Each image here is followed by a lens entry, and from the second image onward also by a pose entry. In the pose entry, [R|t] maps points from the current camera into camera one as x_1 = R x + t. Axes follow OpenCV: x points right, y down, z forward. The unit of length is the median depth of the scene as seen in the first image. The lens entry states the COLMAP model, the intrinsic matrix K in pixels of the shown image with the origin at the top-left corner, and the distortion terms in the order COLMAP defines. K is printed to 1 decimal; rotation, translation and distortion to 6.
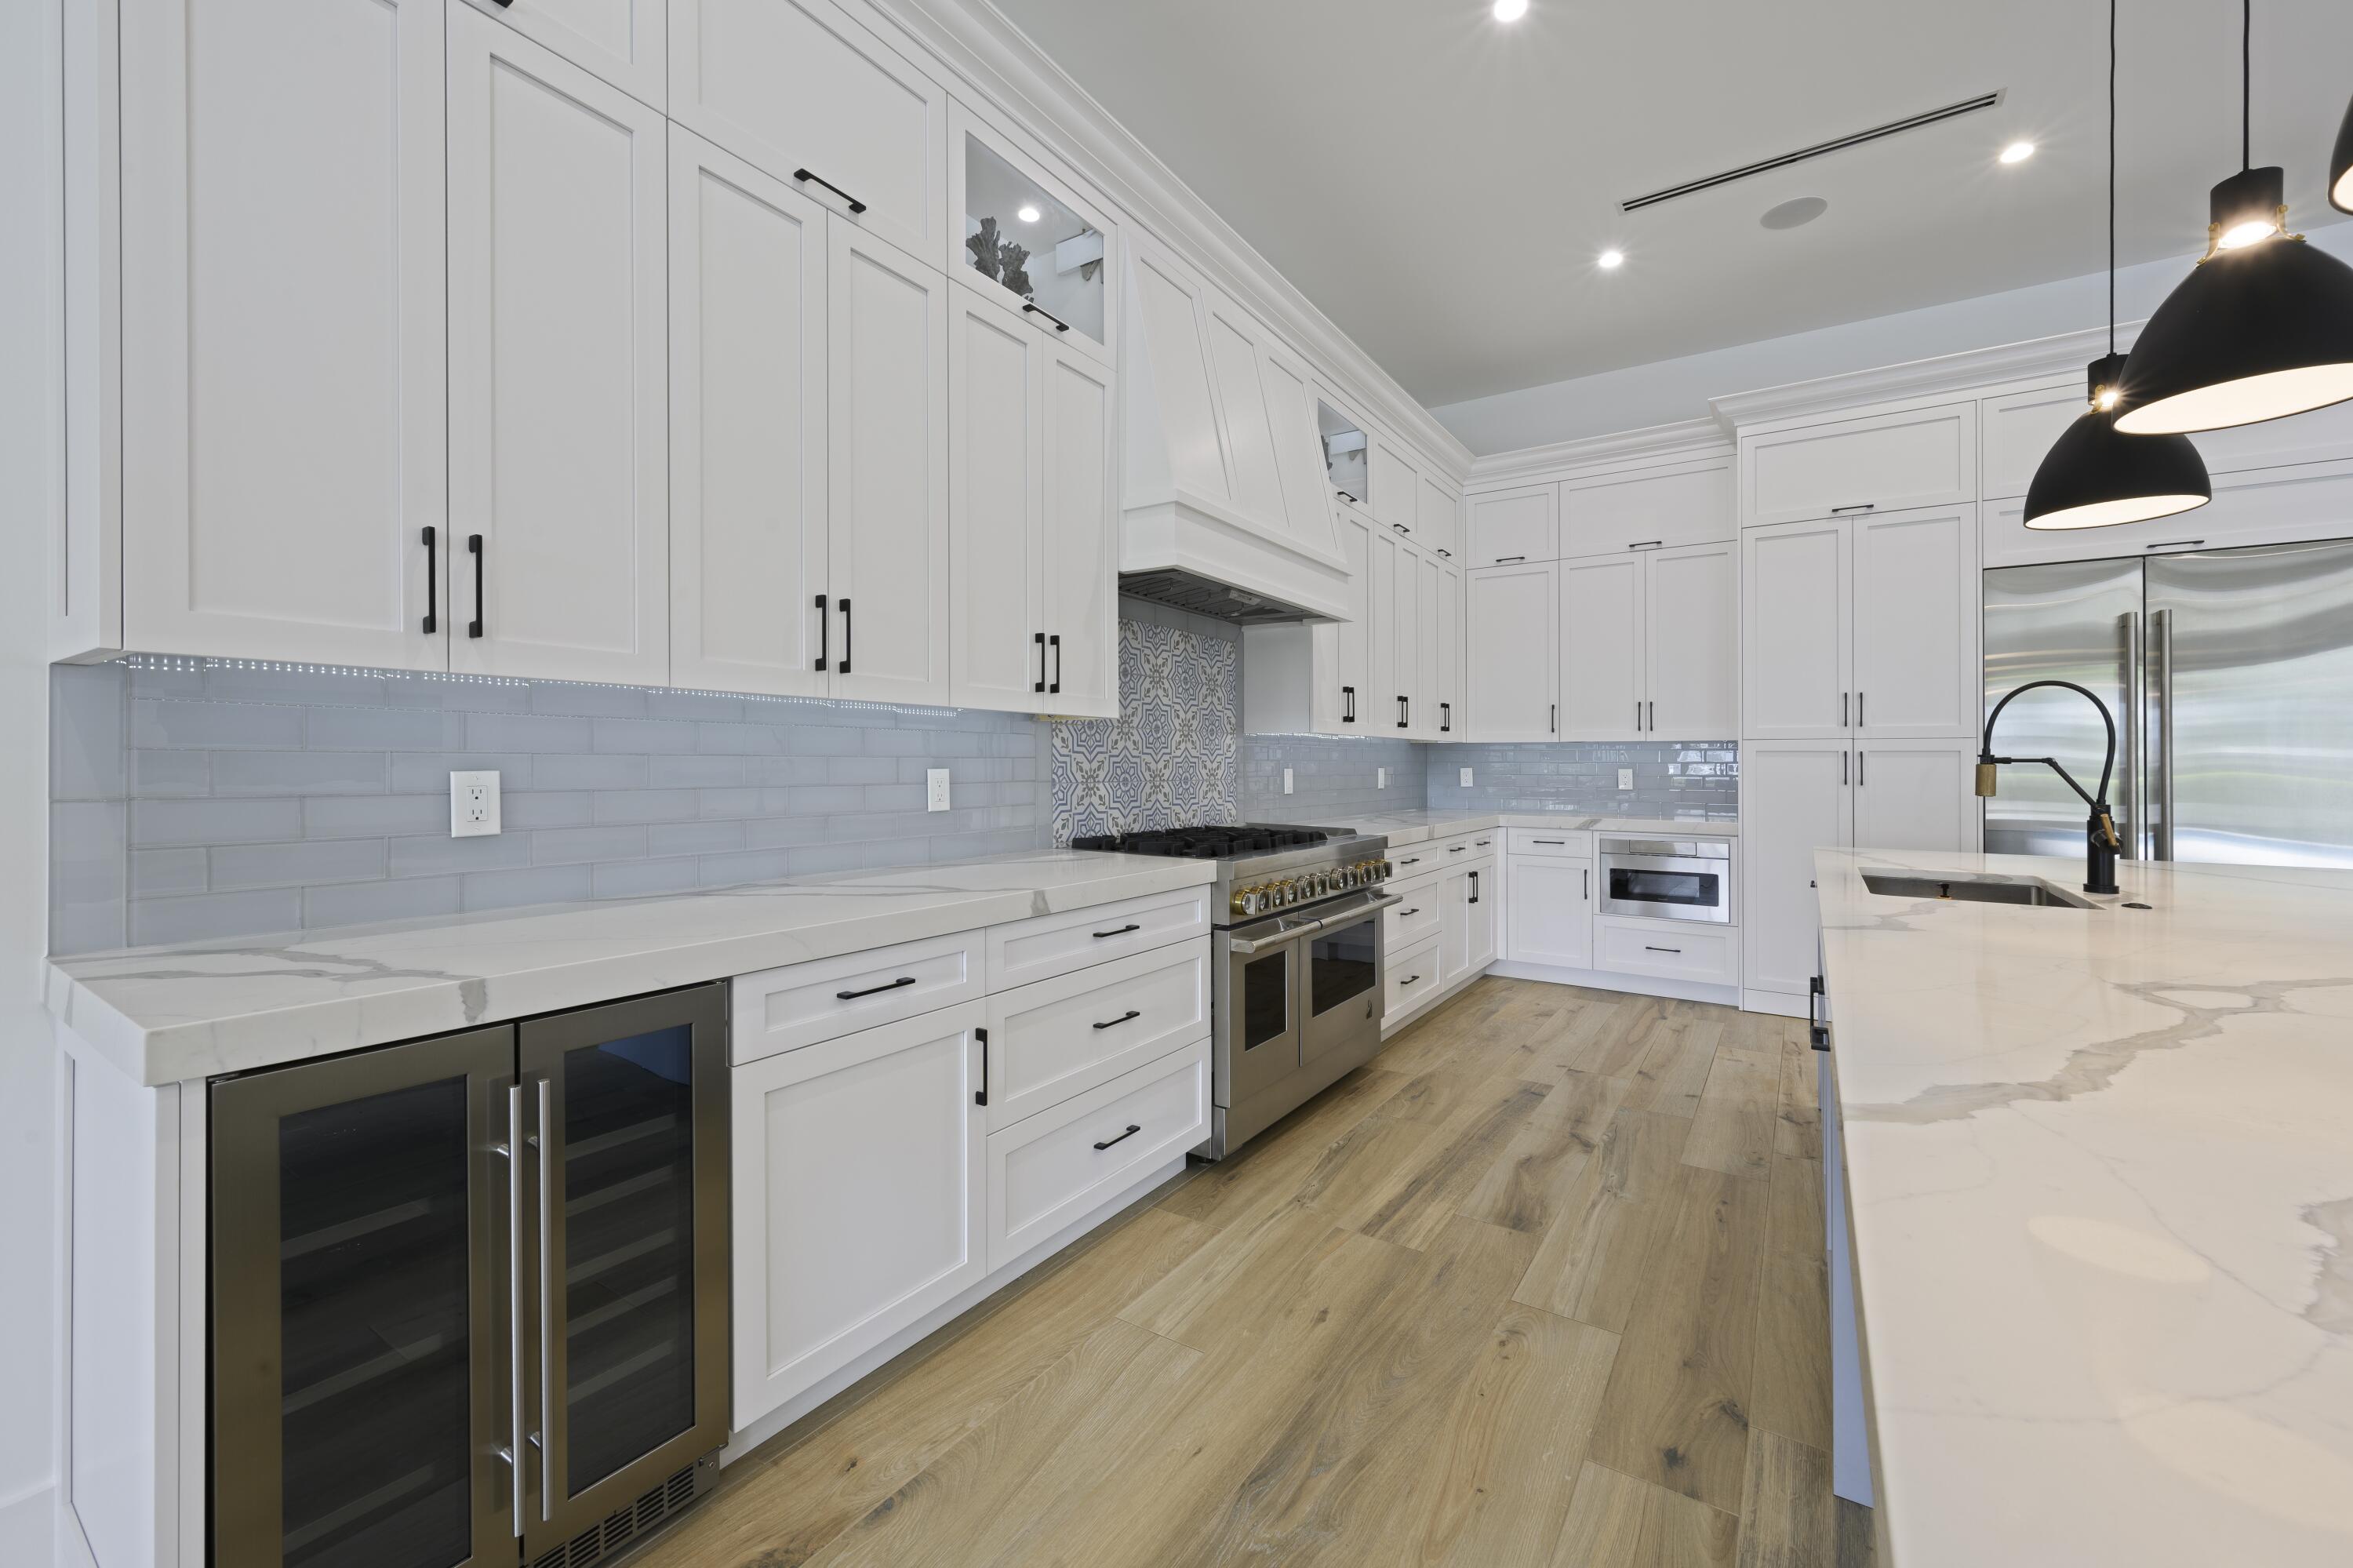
lens RADIAL K [[920.3, 0, 1195.7], [0, 920.3, 773.6], [0, 0, 1]] dist [-0.014610, 0.000235]
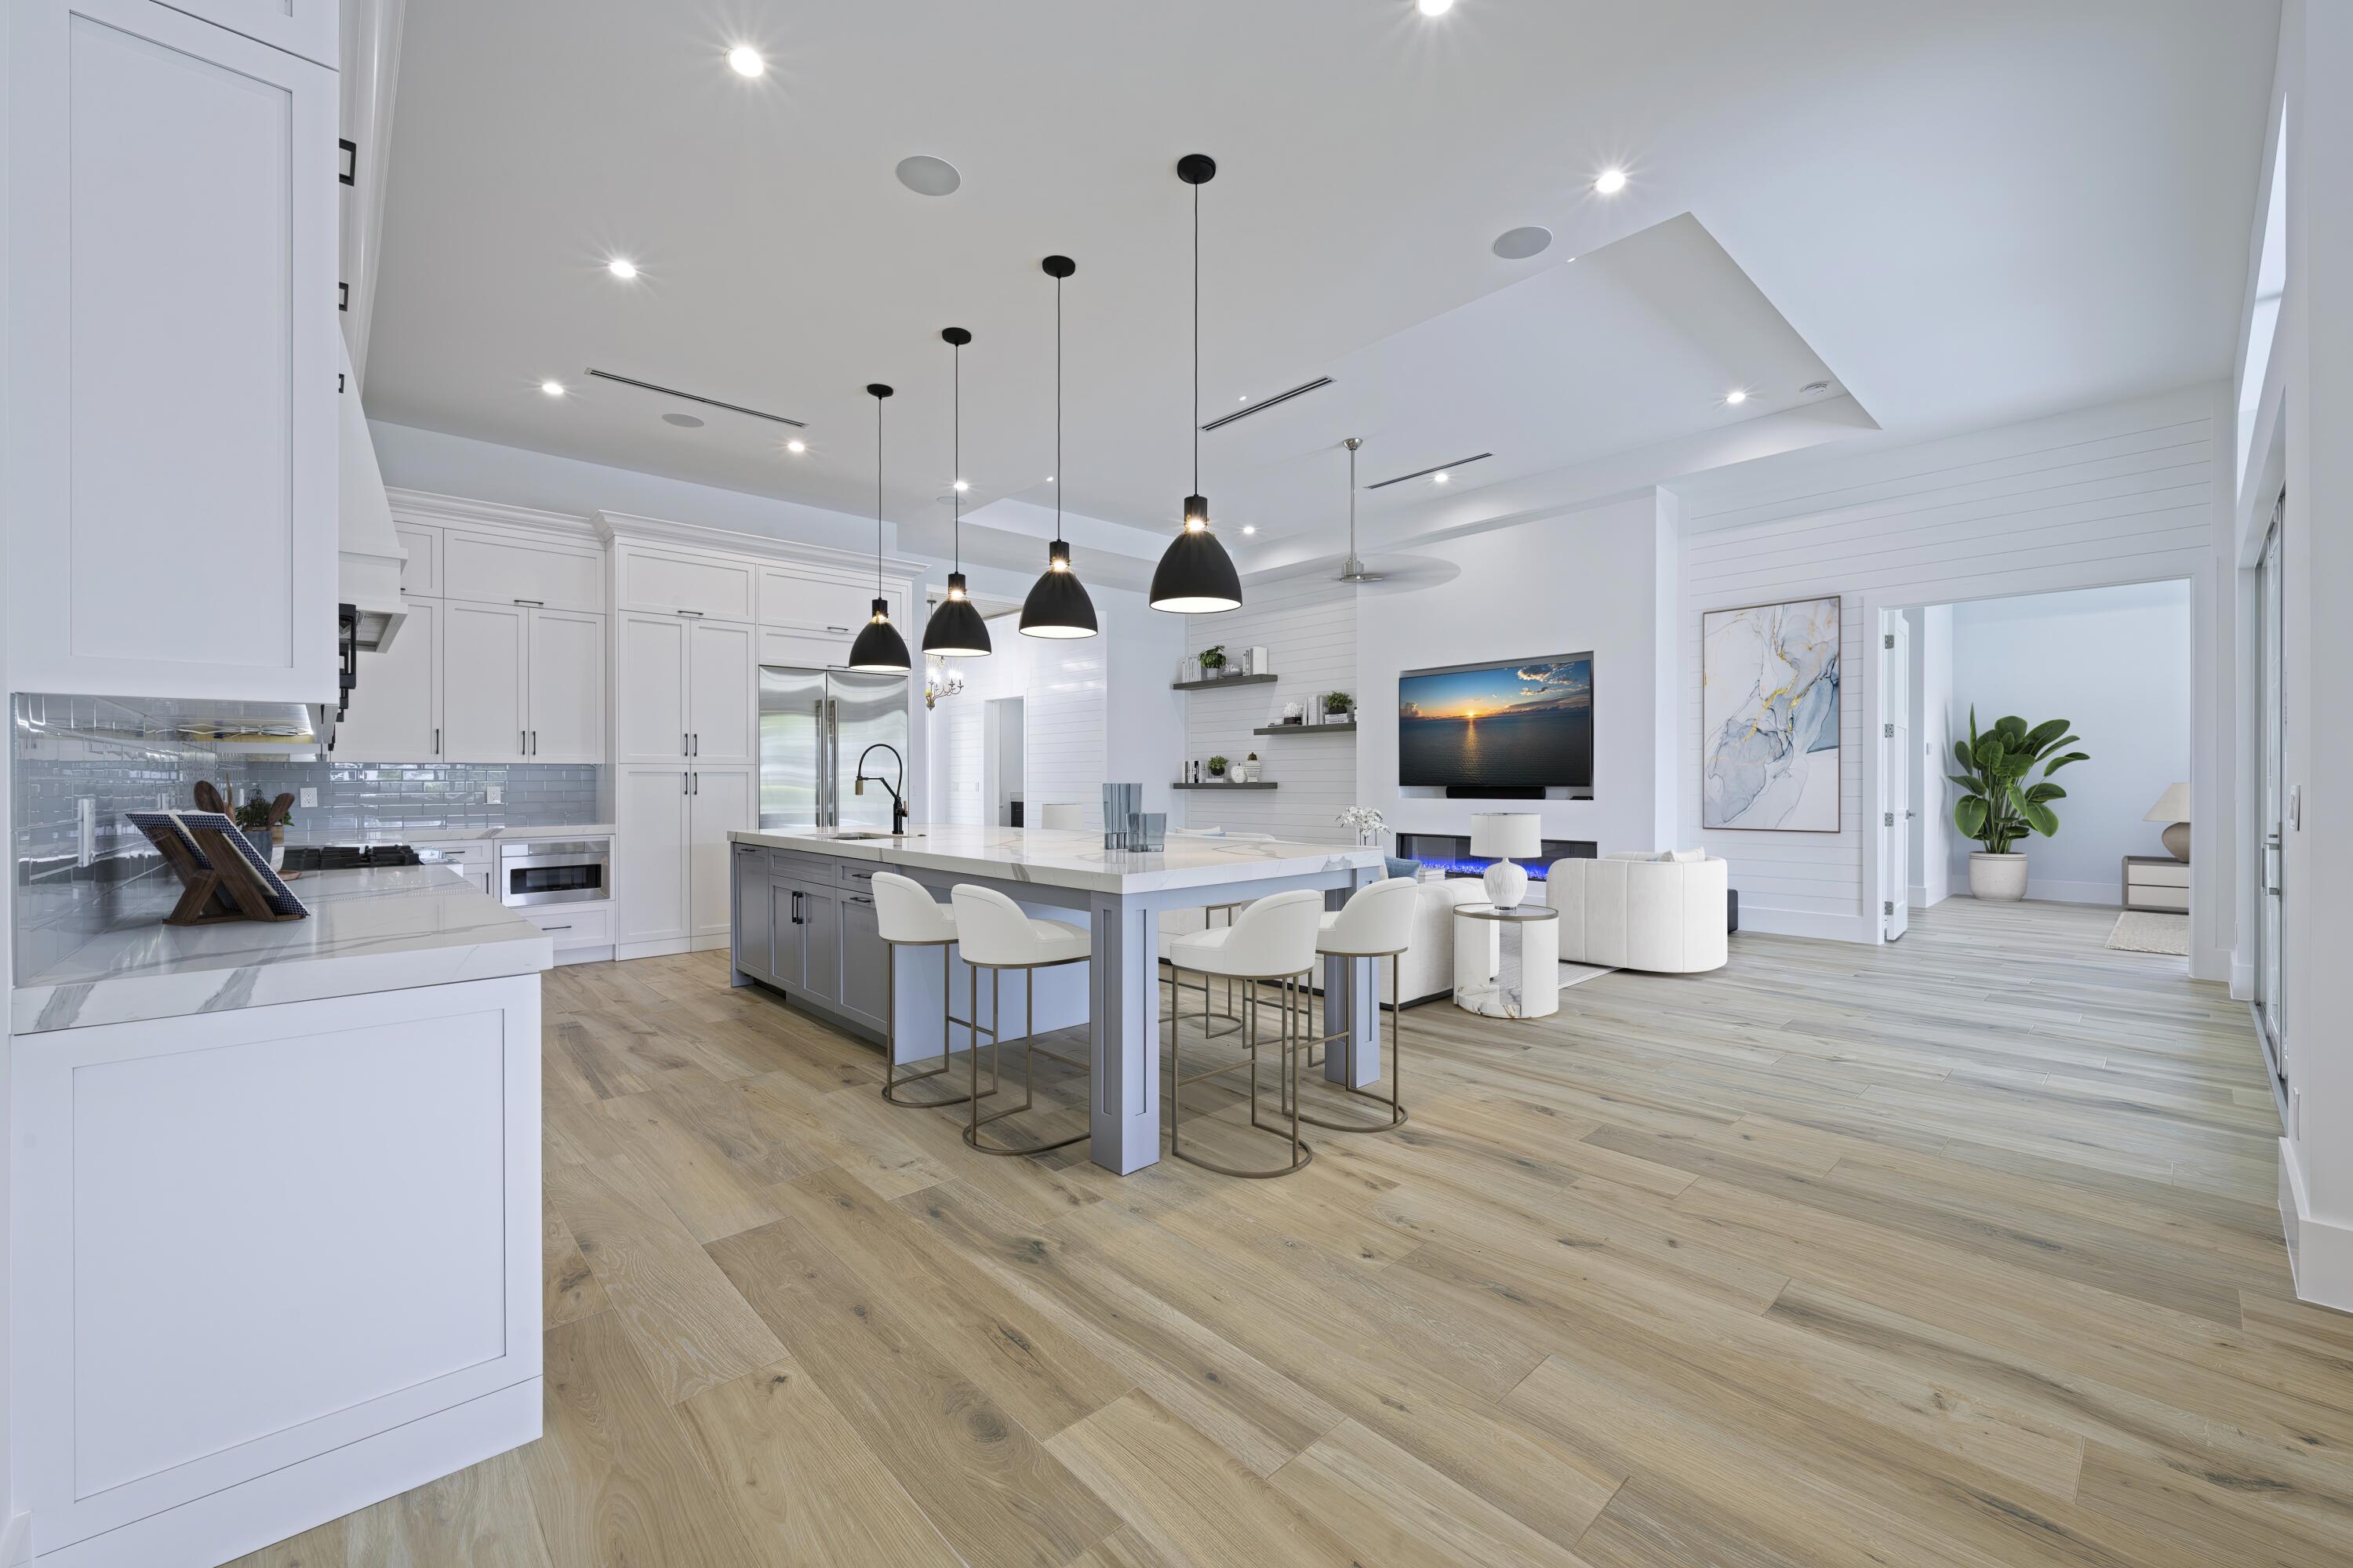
lens RADIAL K [[863.8, 0, 1182.0], [0, 863.8, 781.6], [0, 0, 1]] dist [-0.001218, 0.000004]
pose [[0.223217, -0.003489, 0.974762, -0.943039], [0.014483, 0.999895, 0.000263, 0.003261], [-0.974661, 0.014059, 0.223244, -0.218300]]
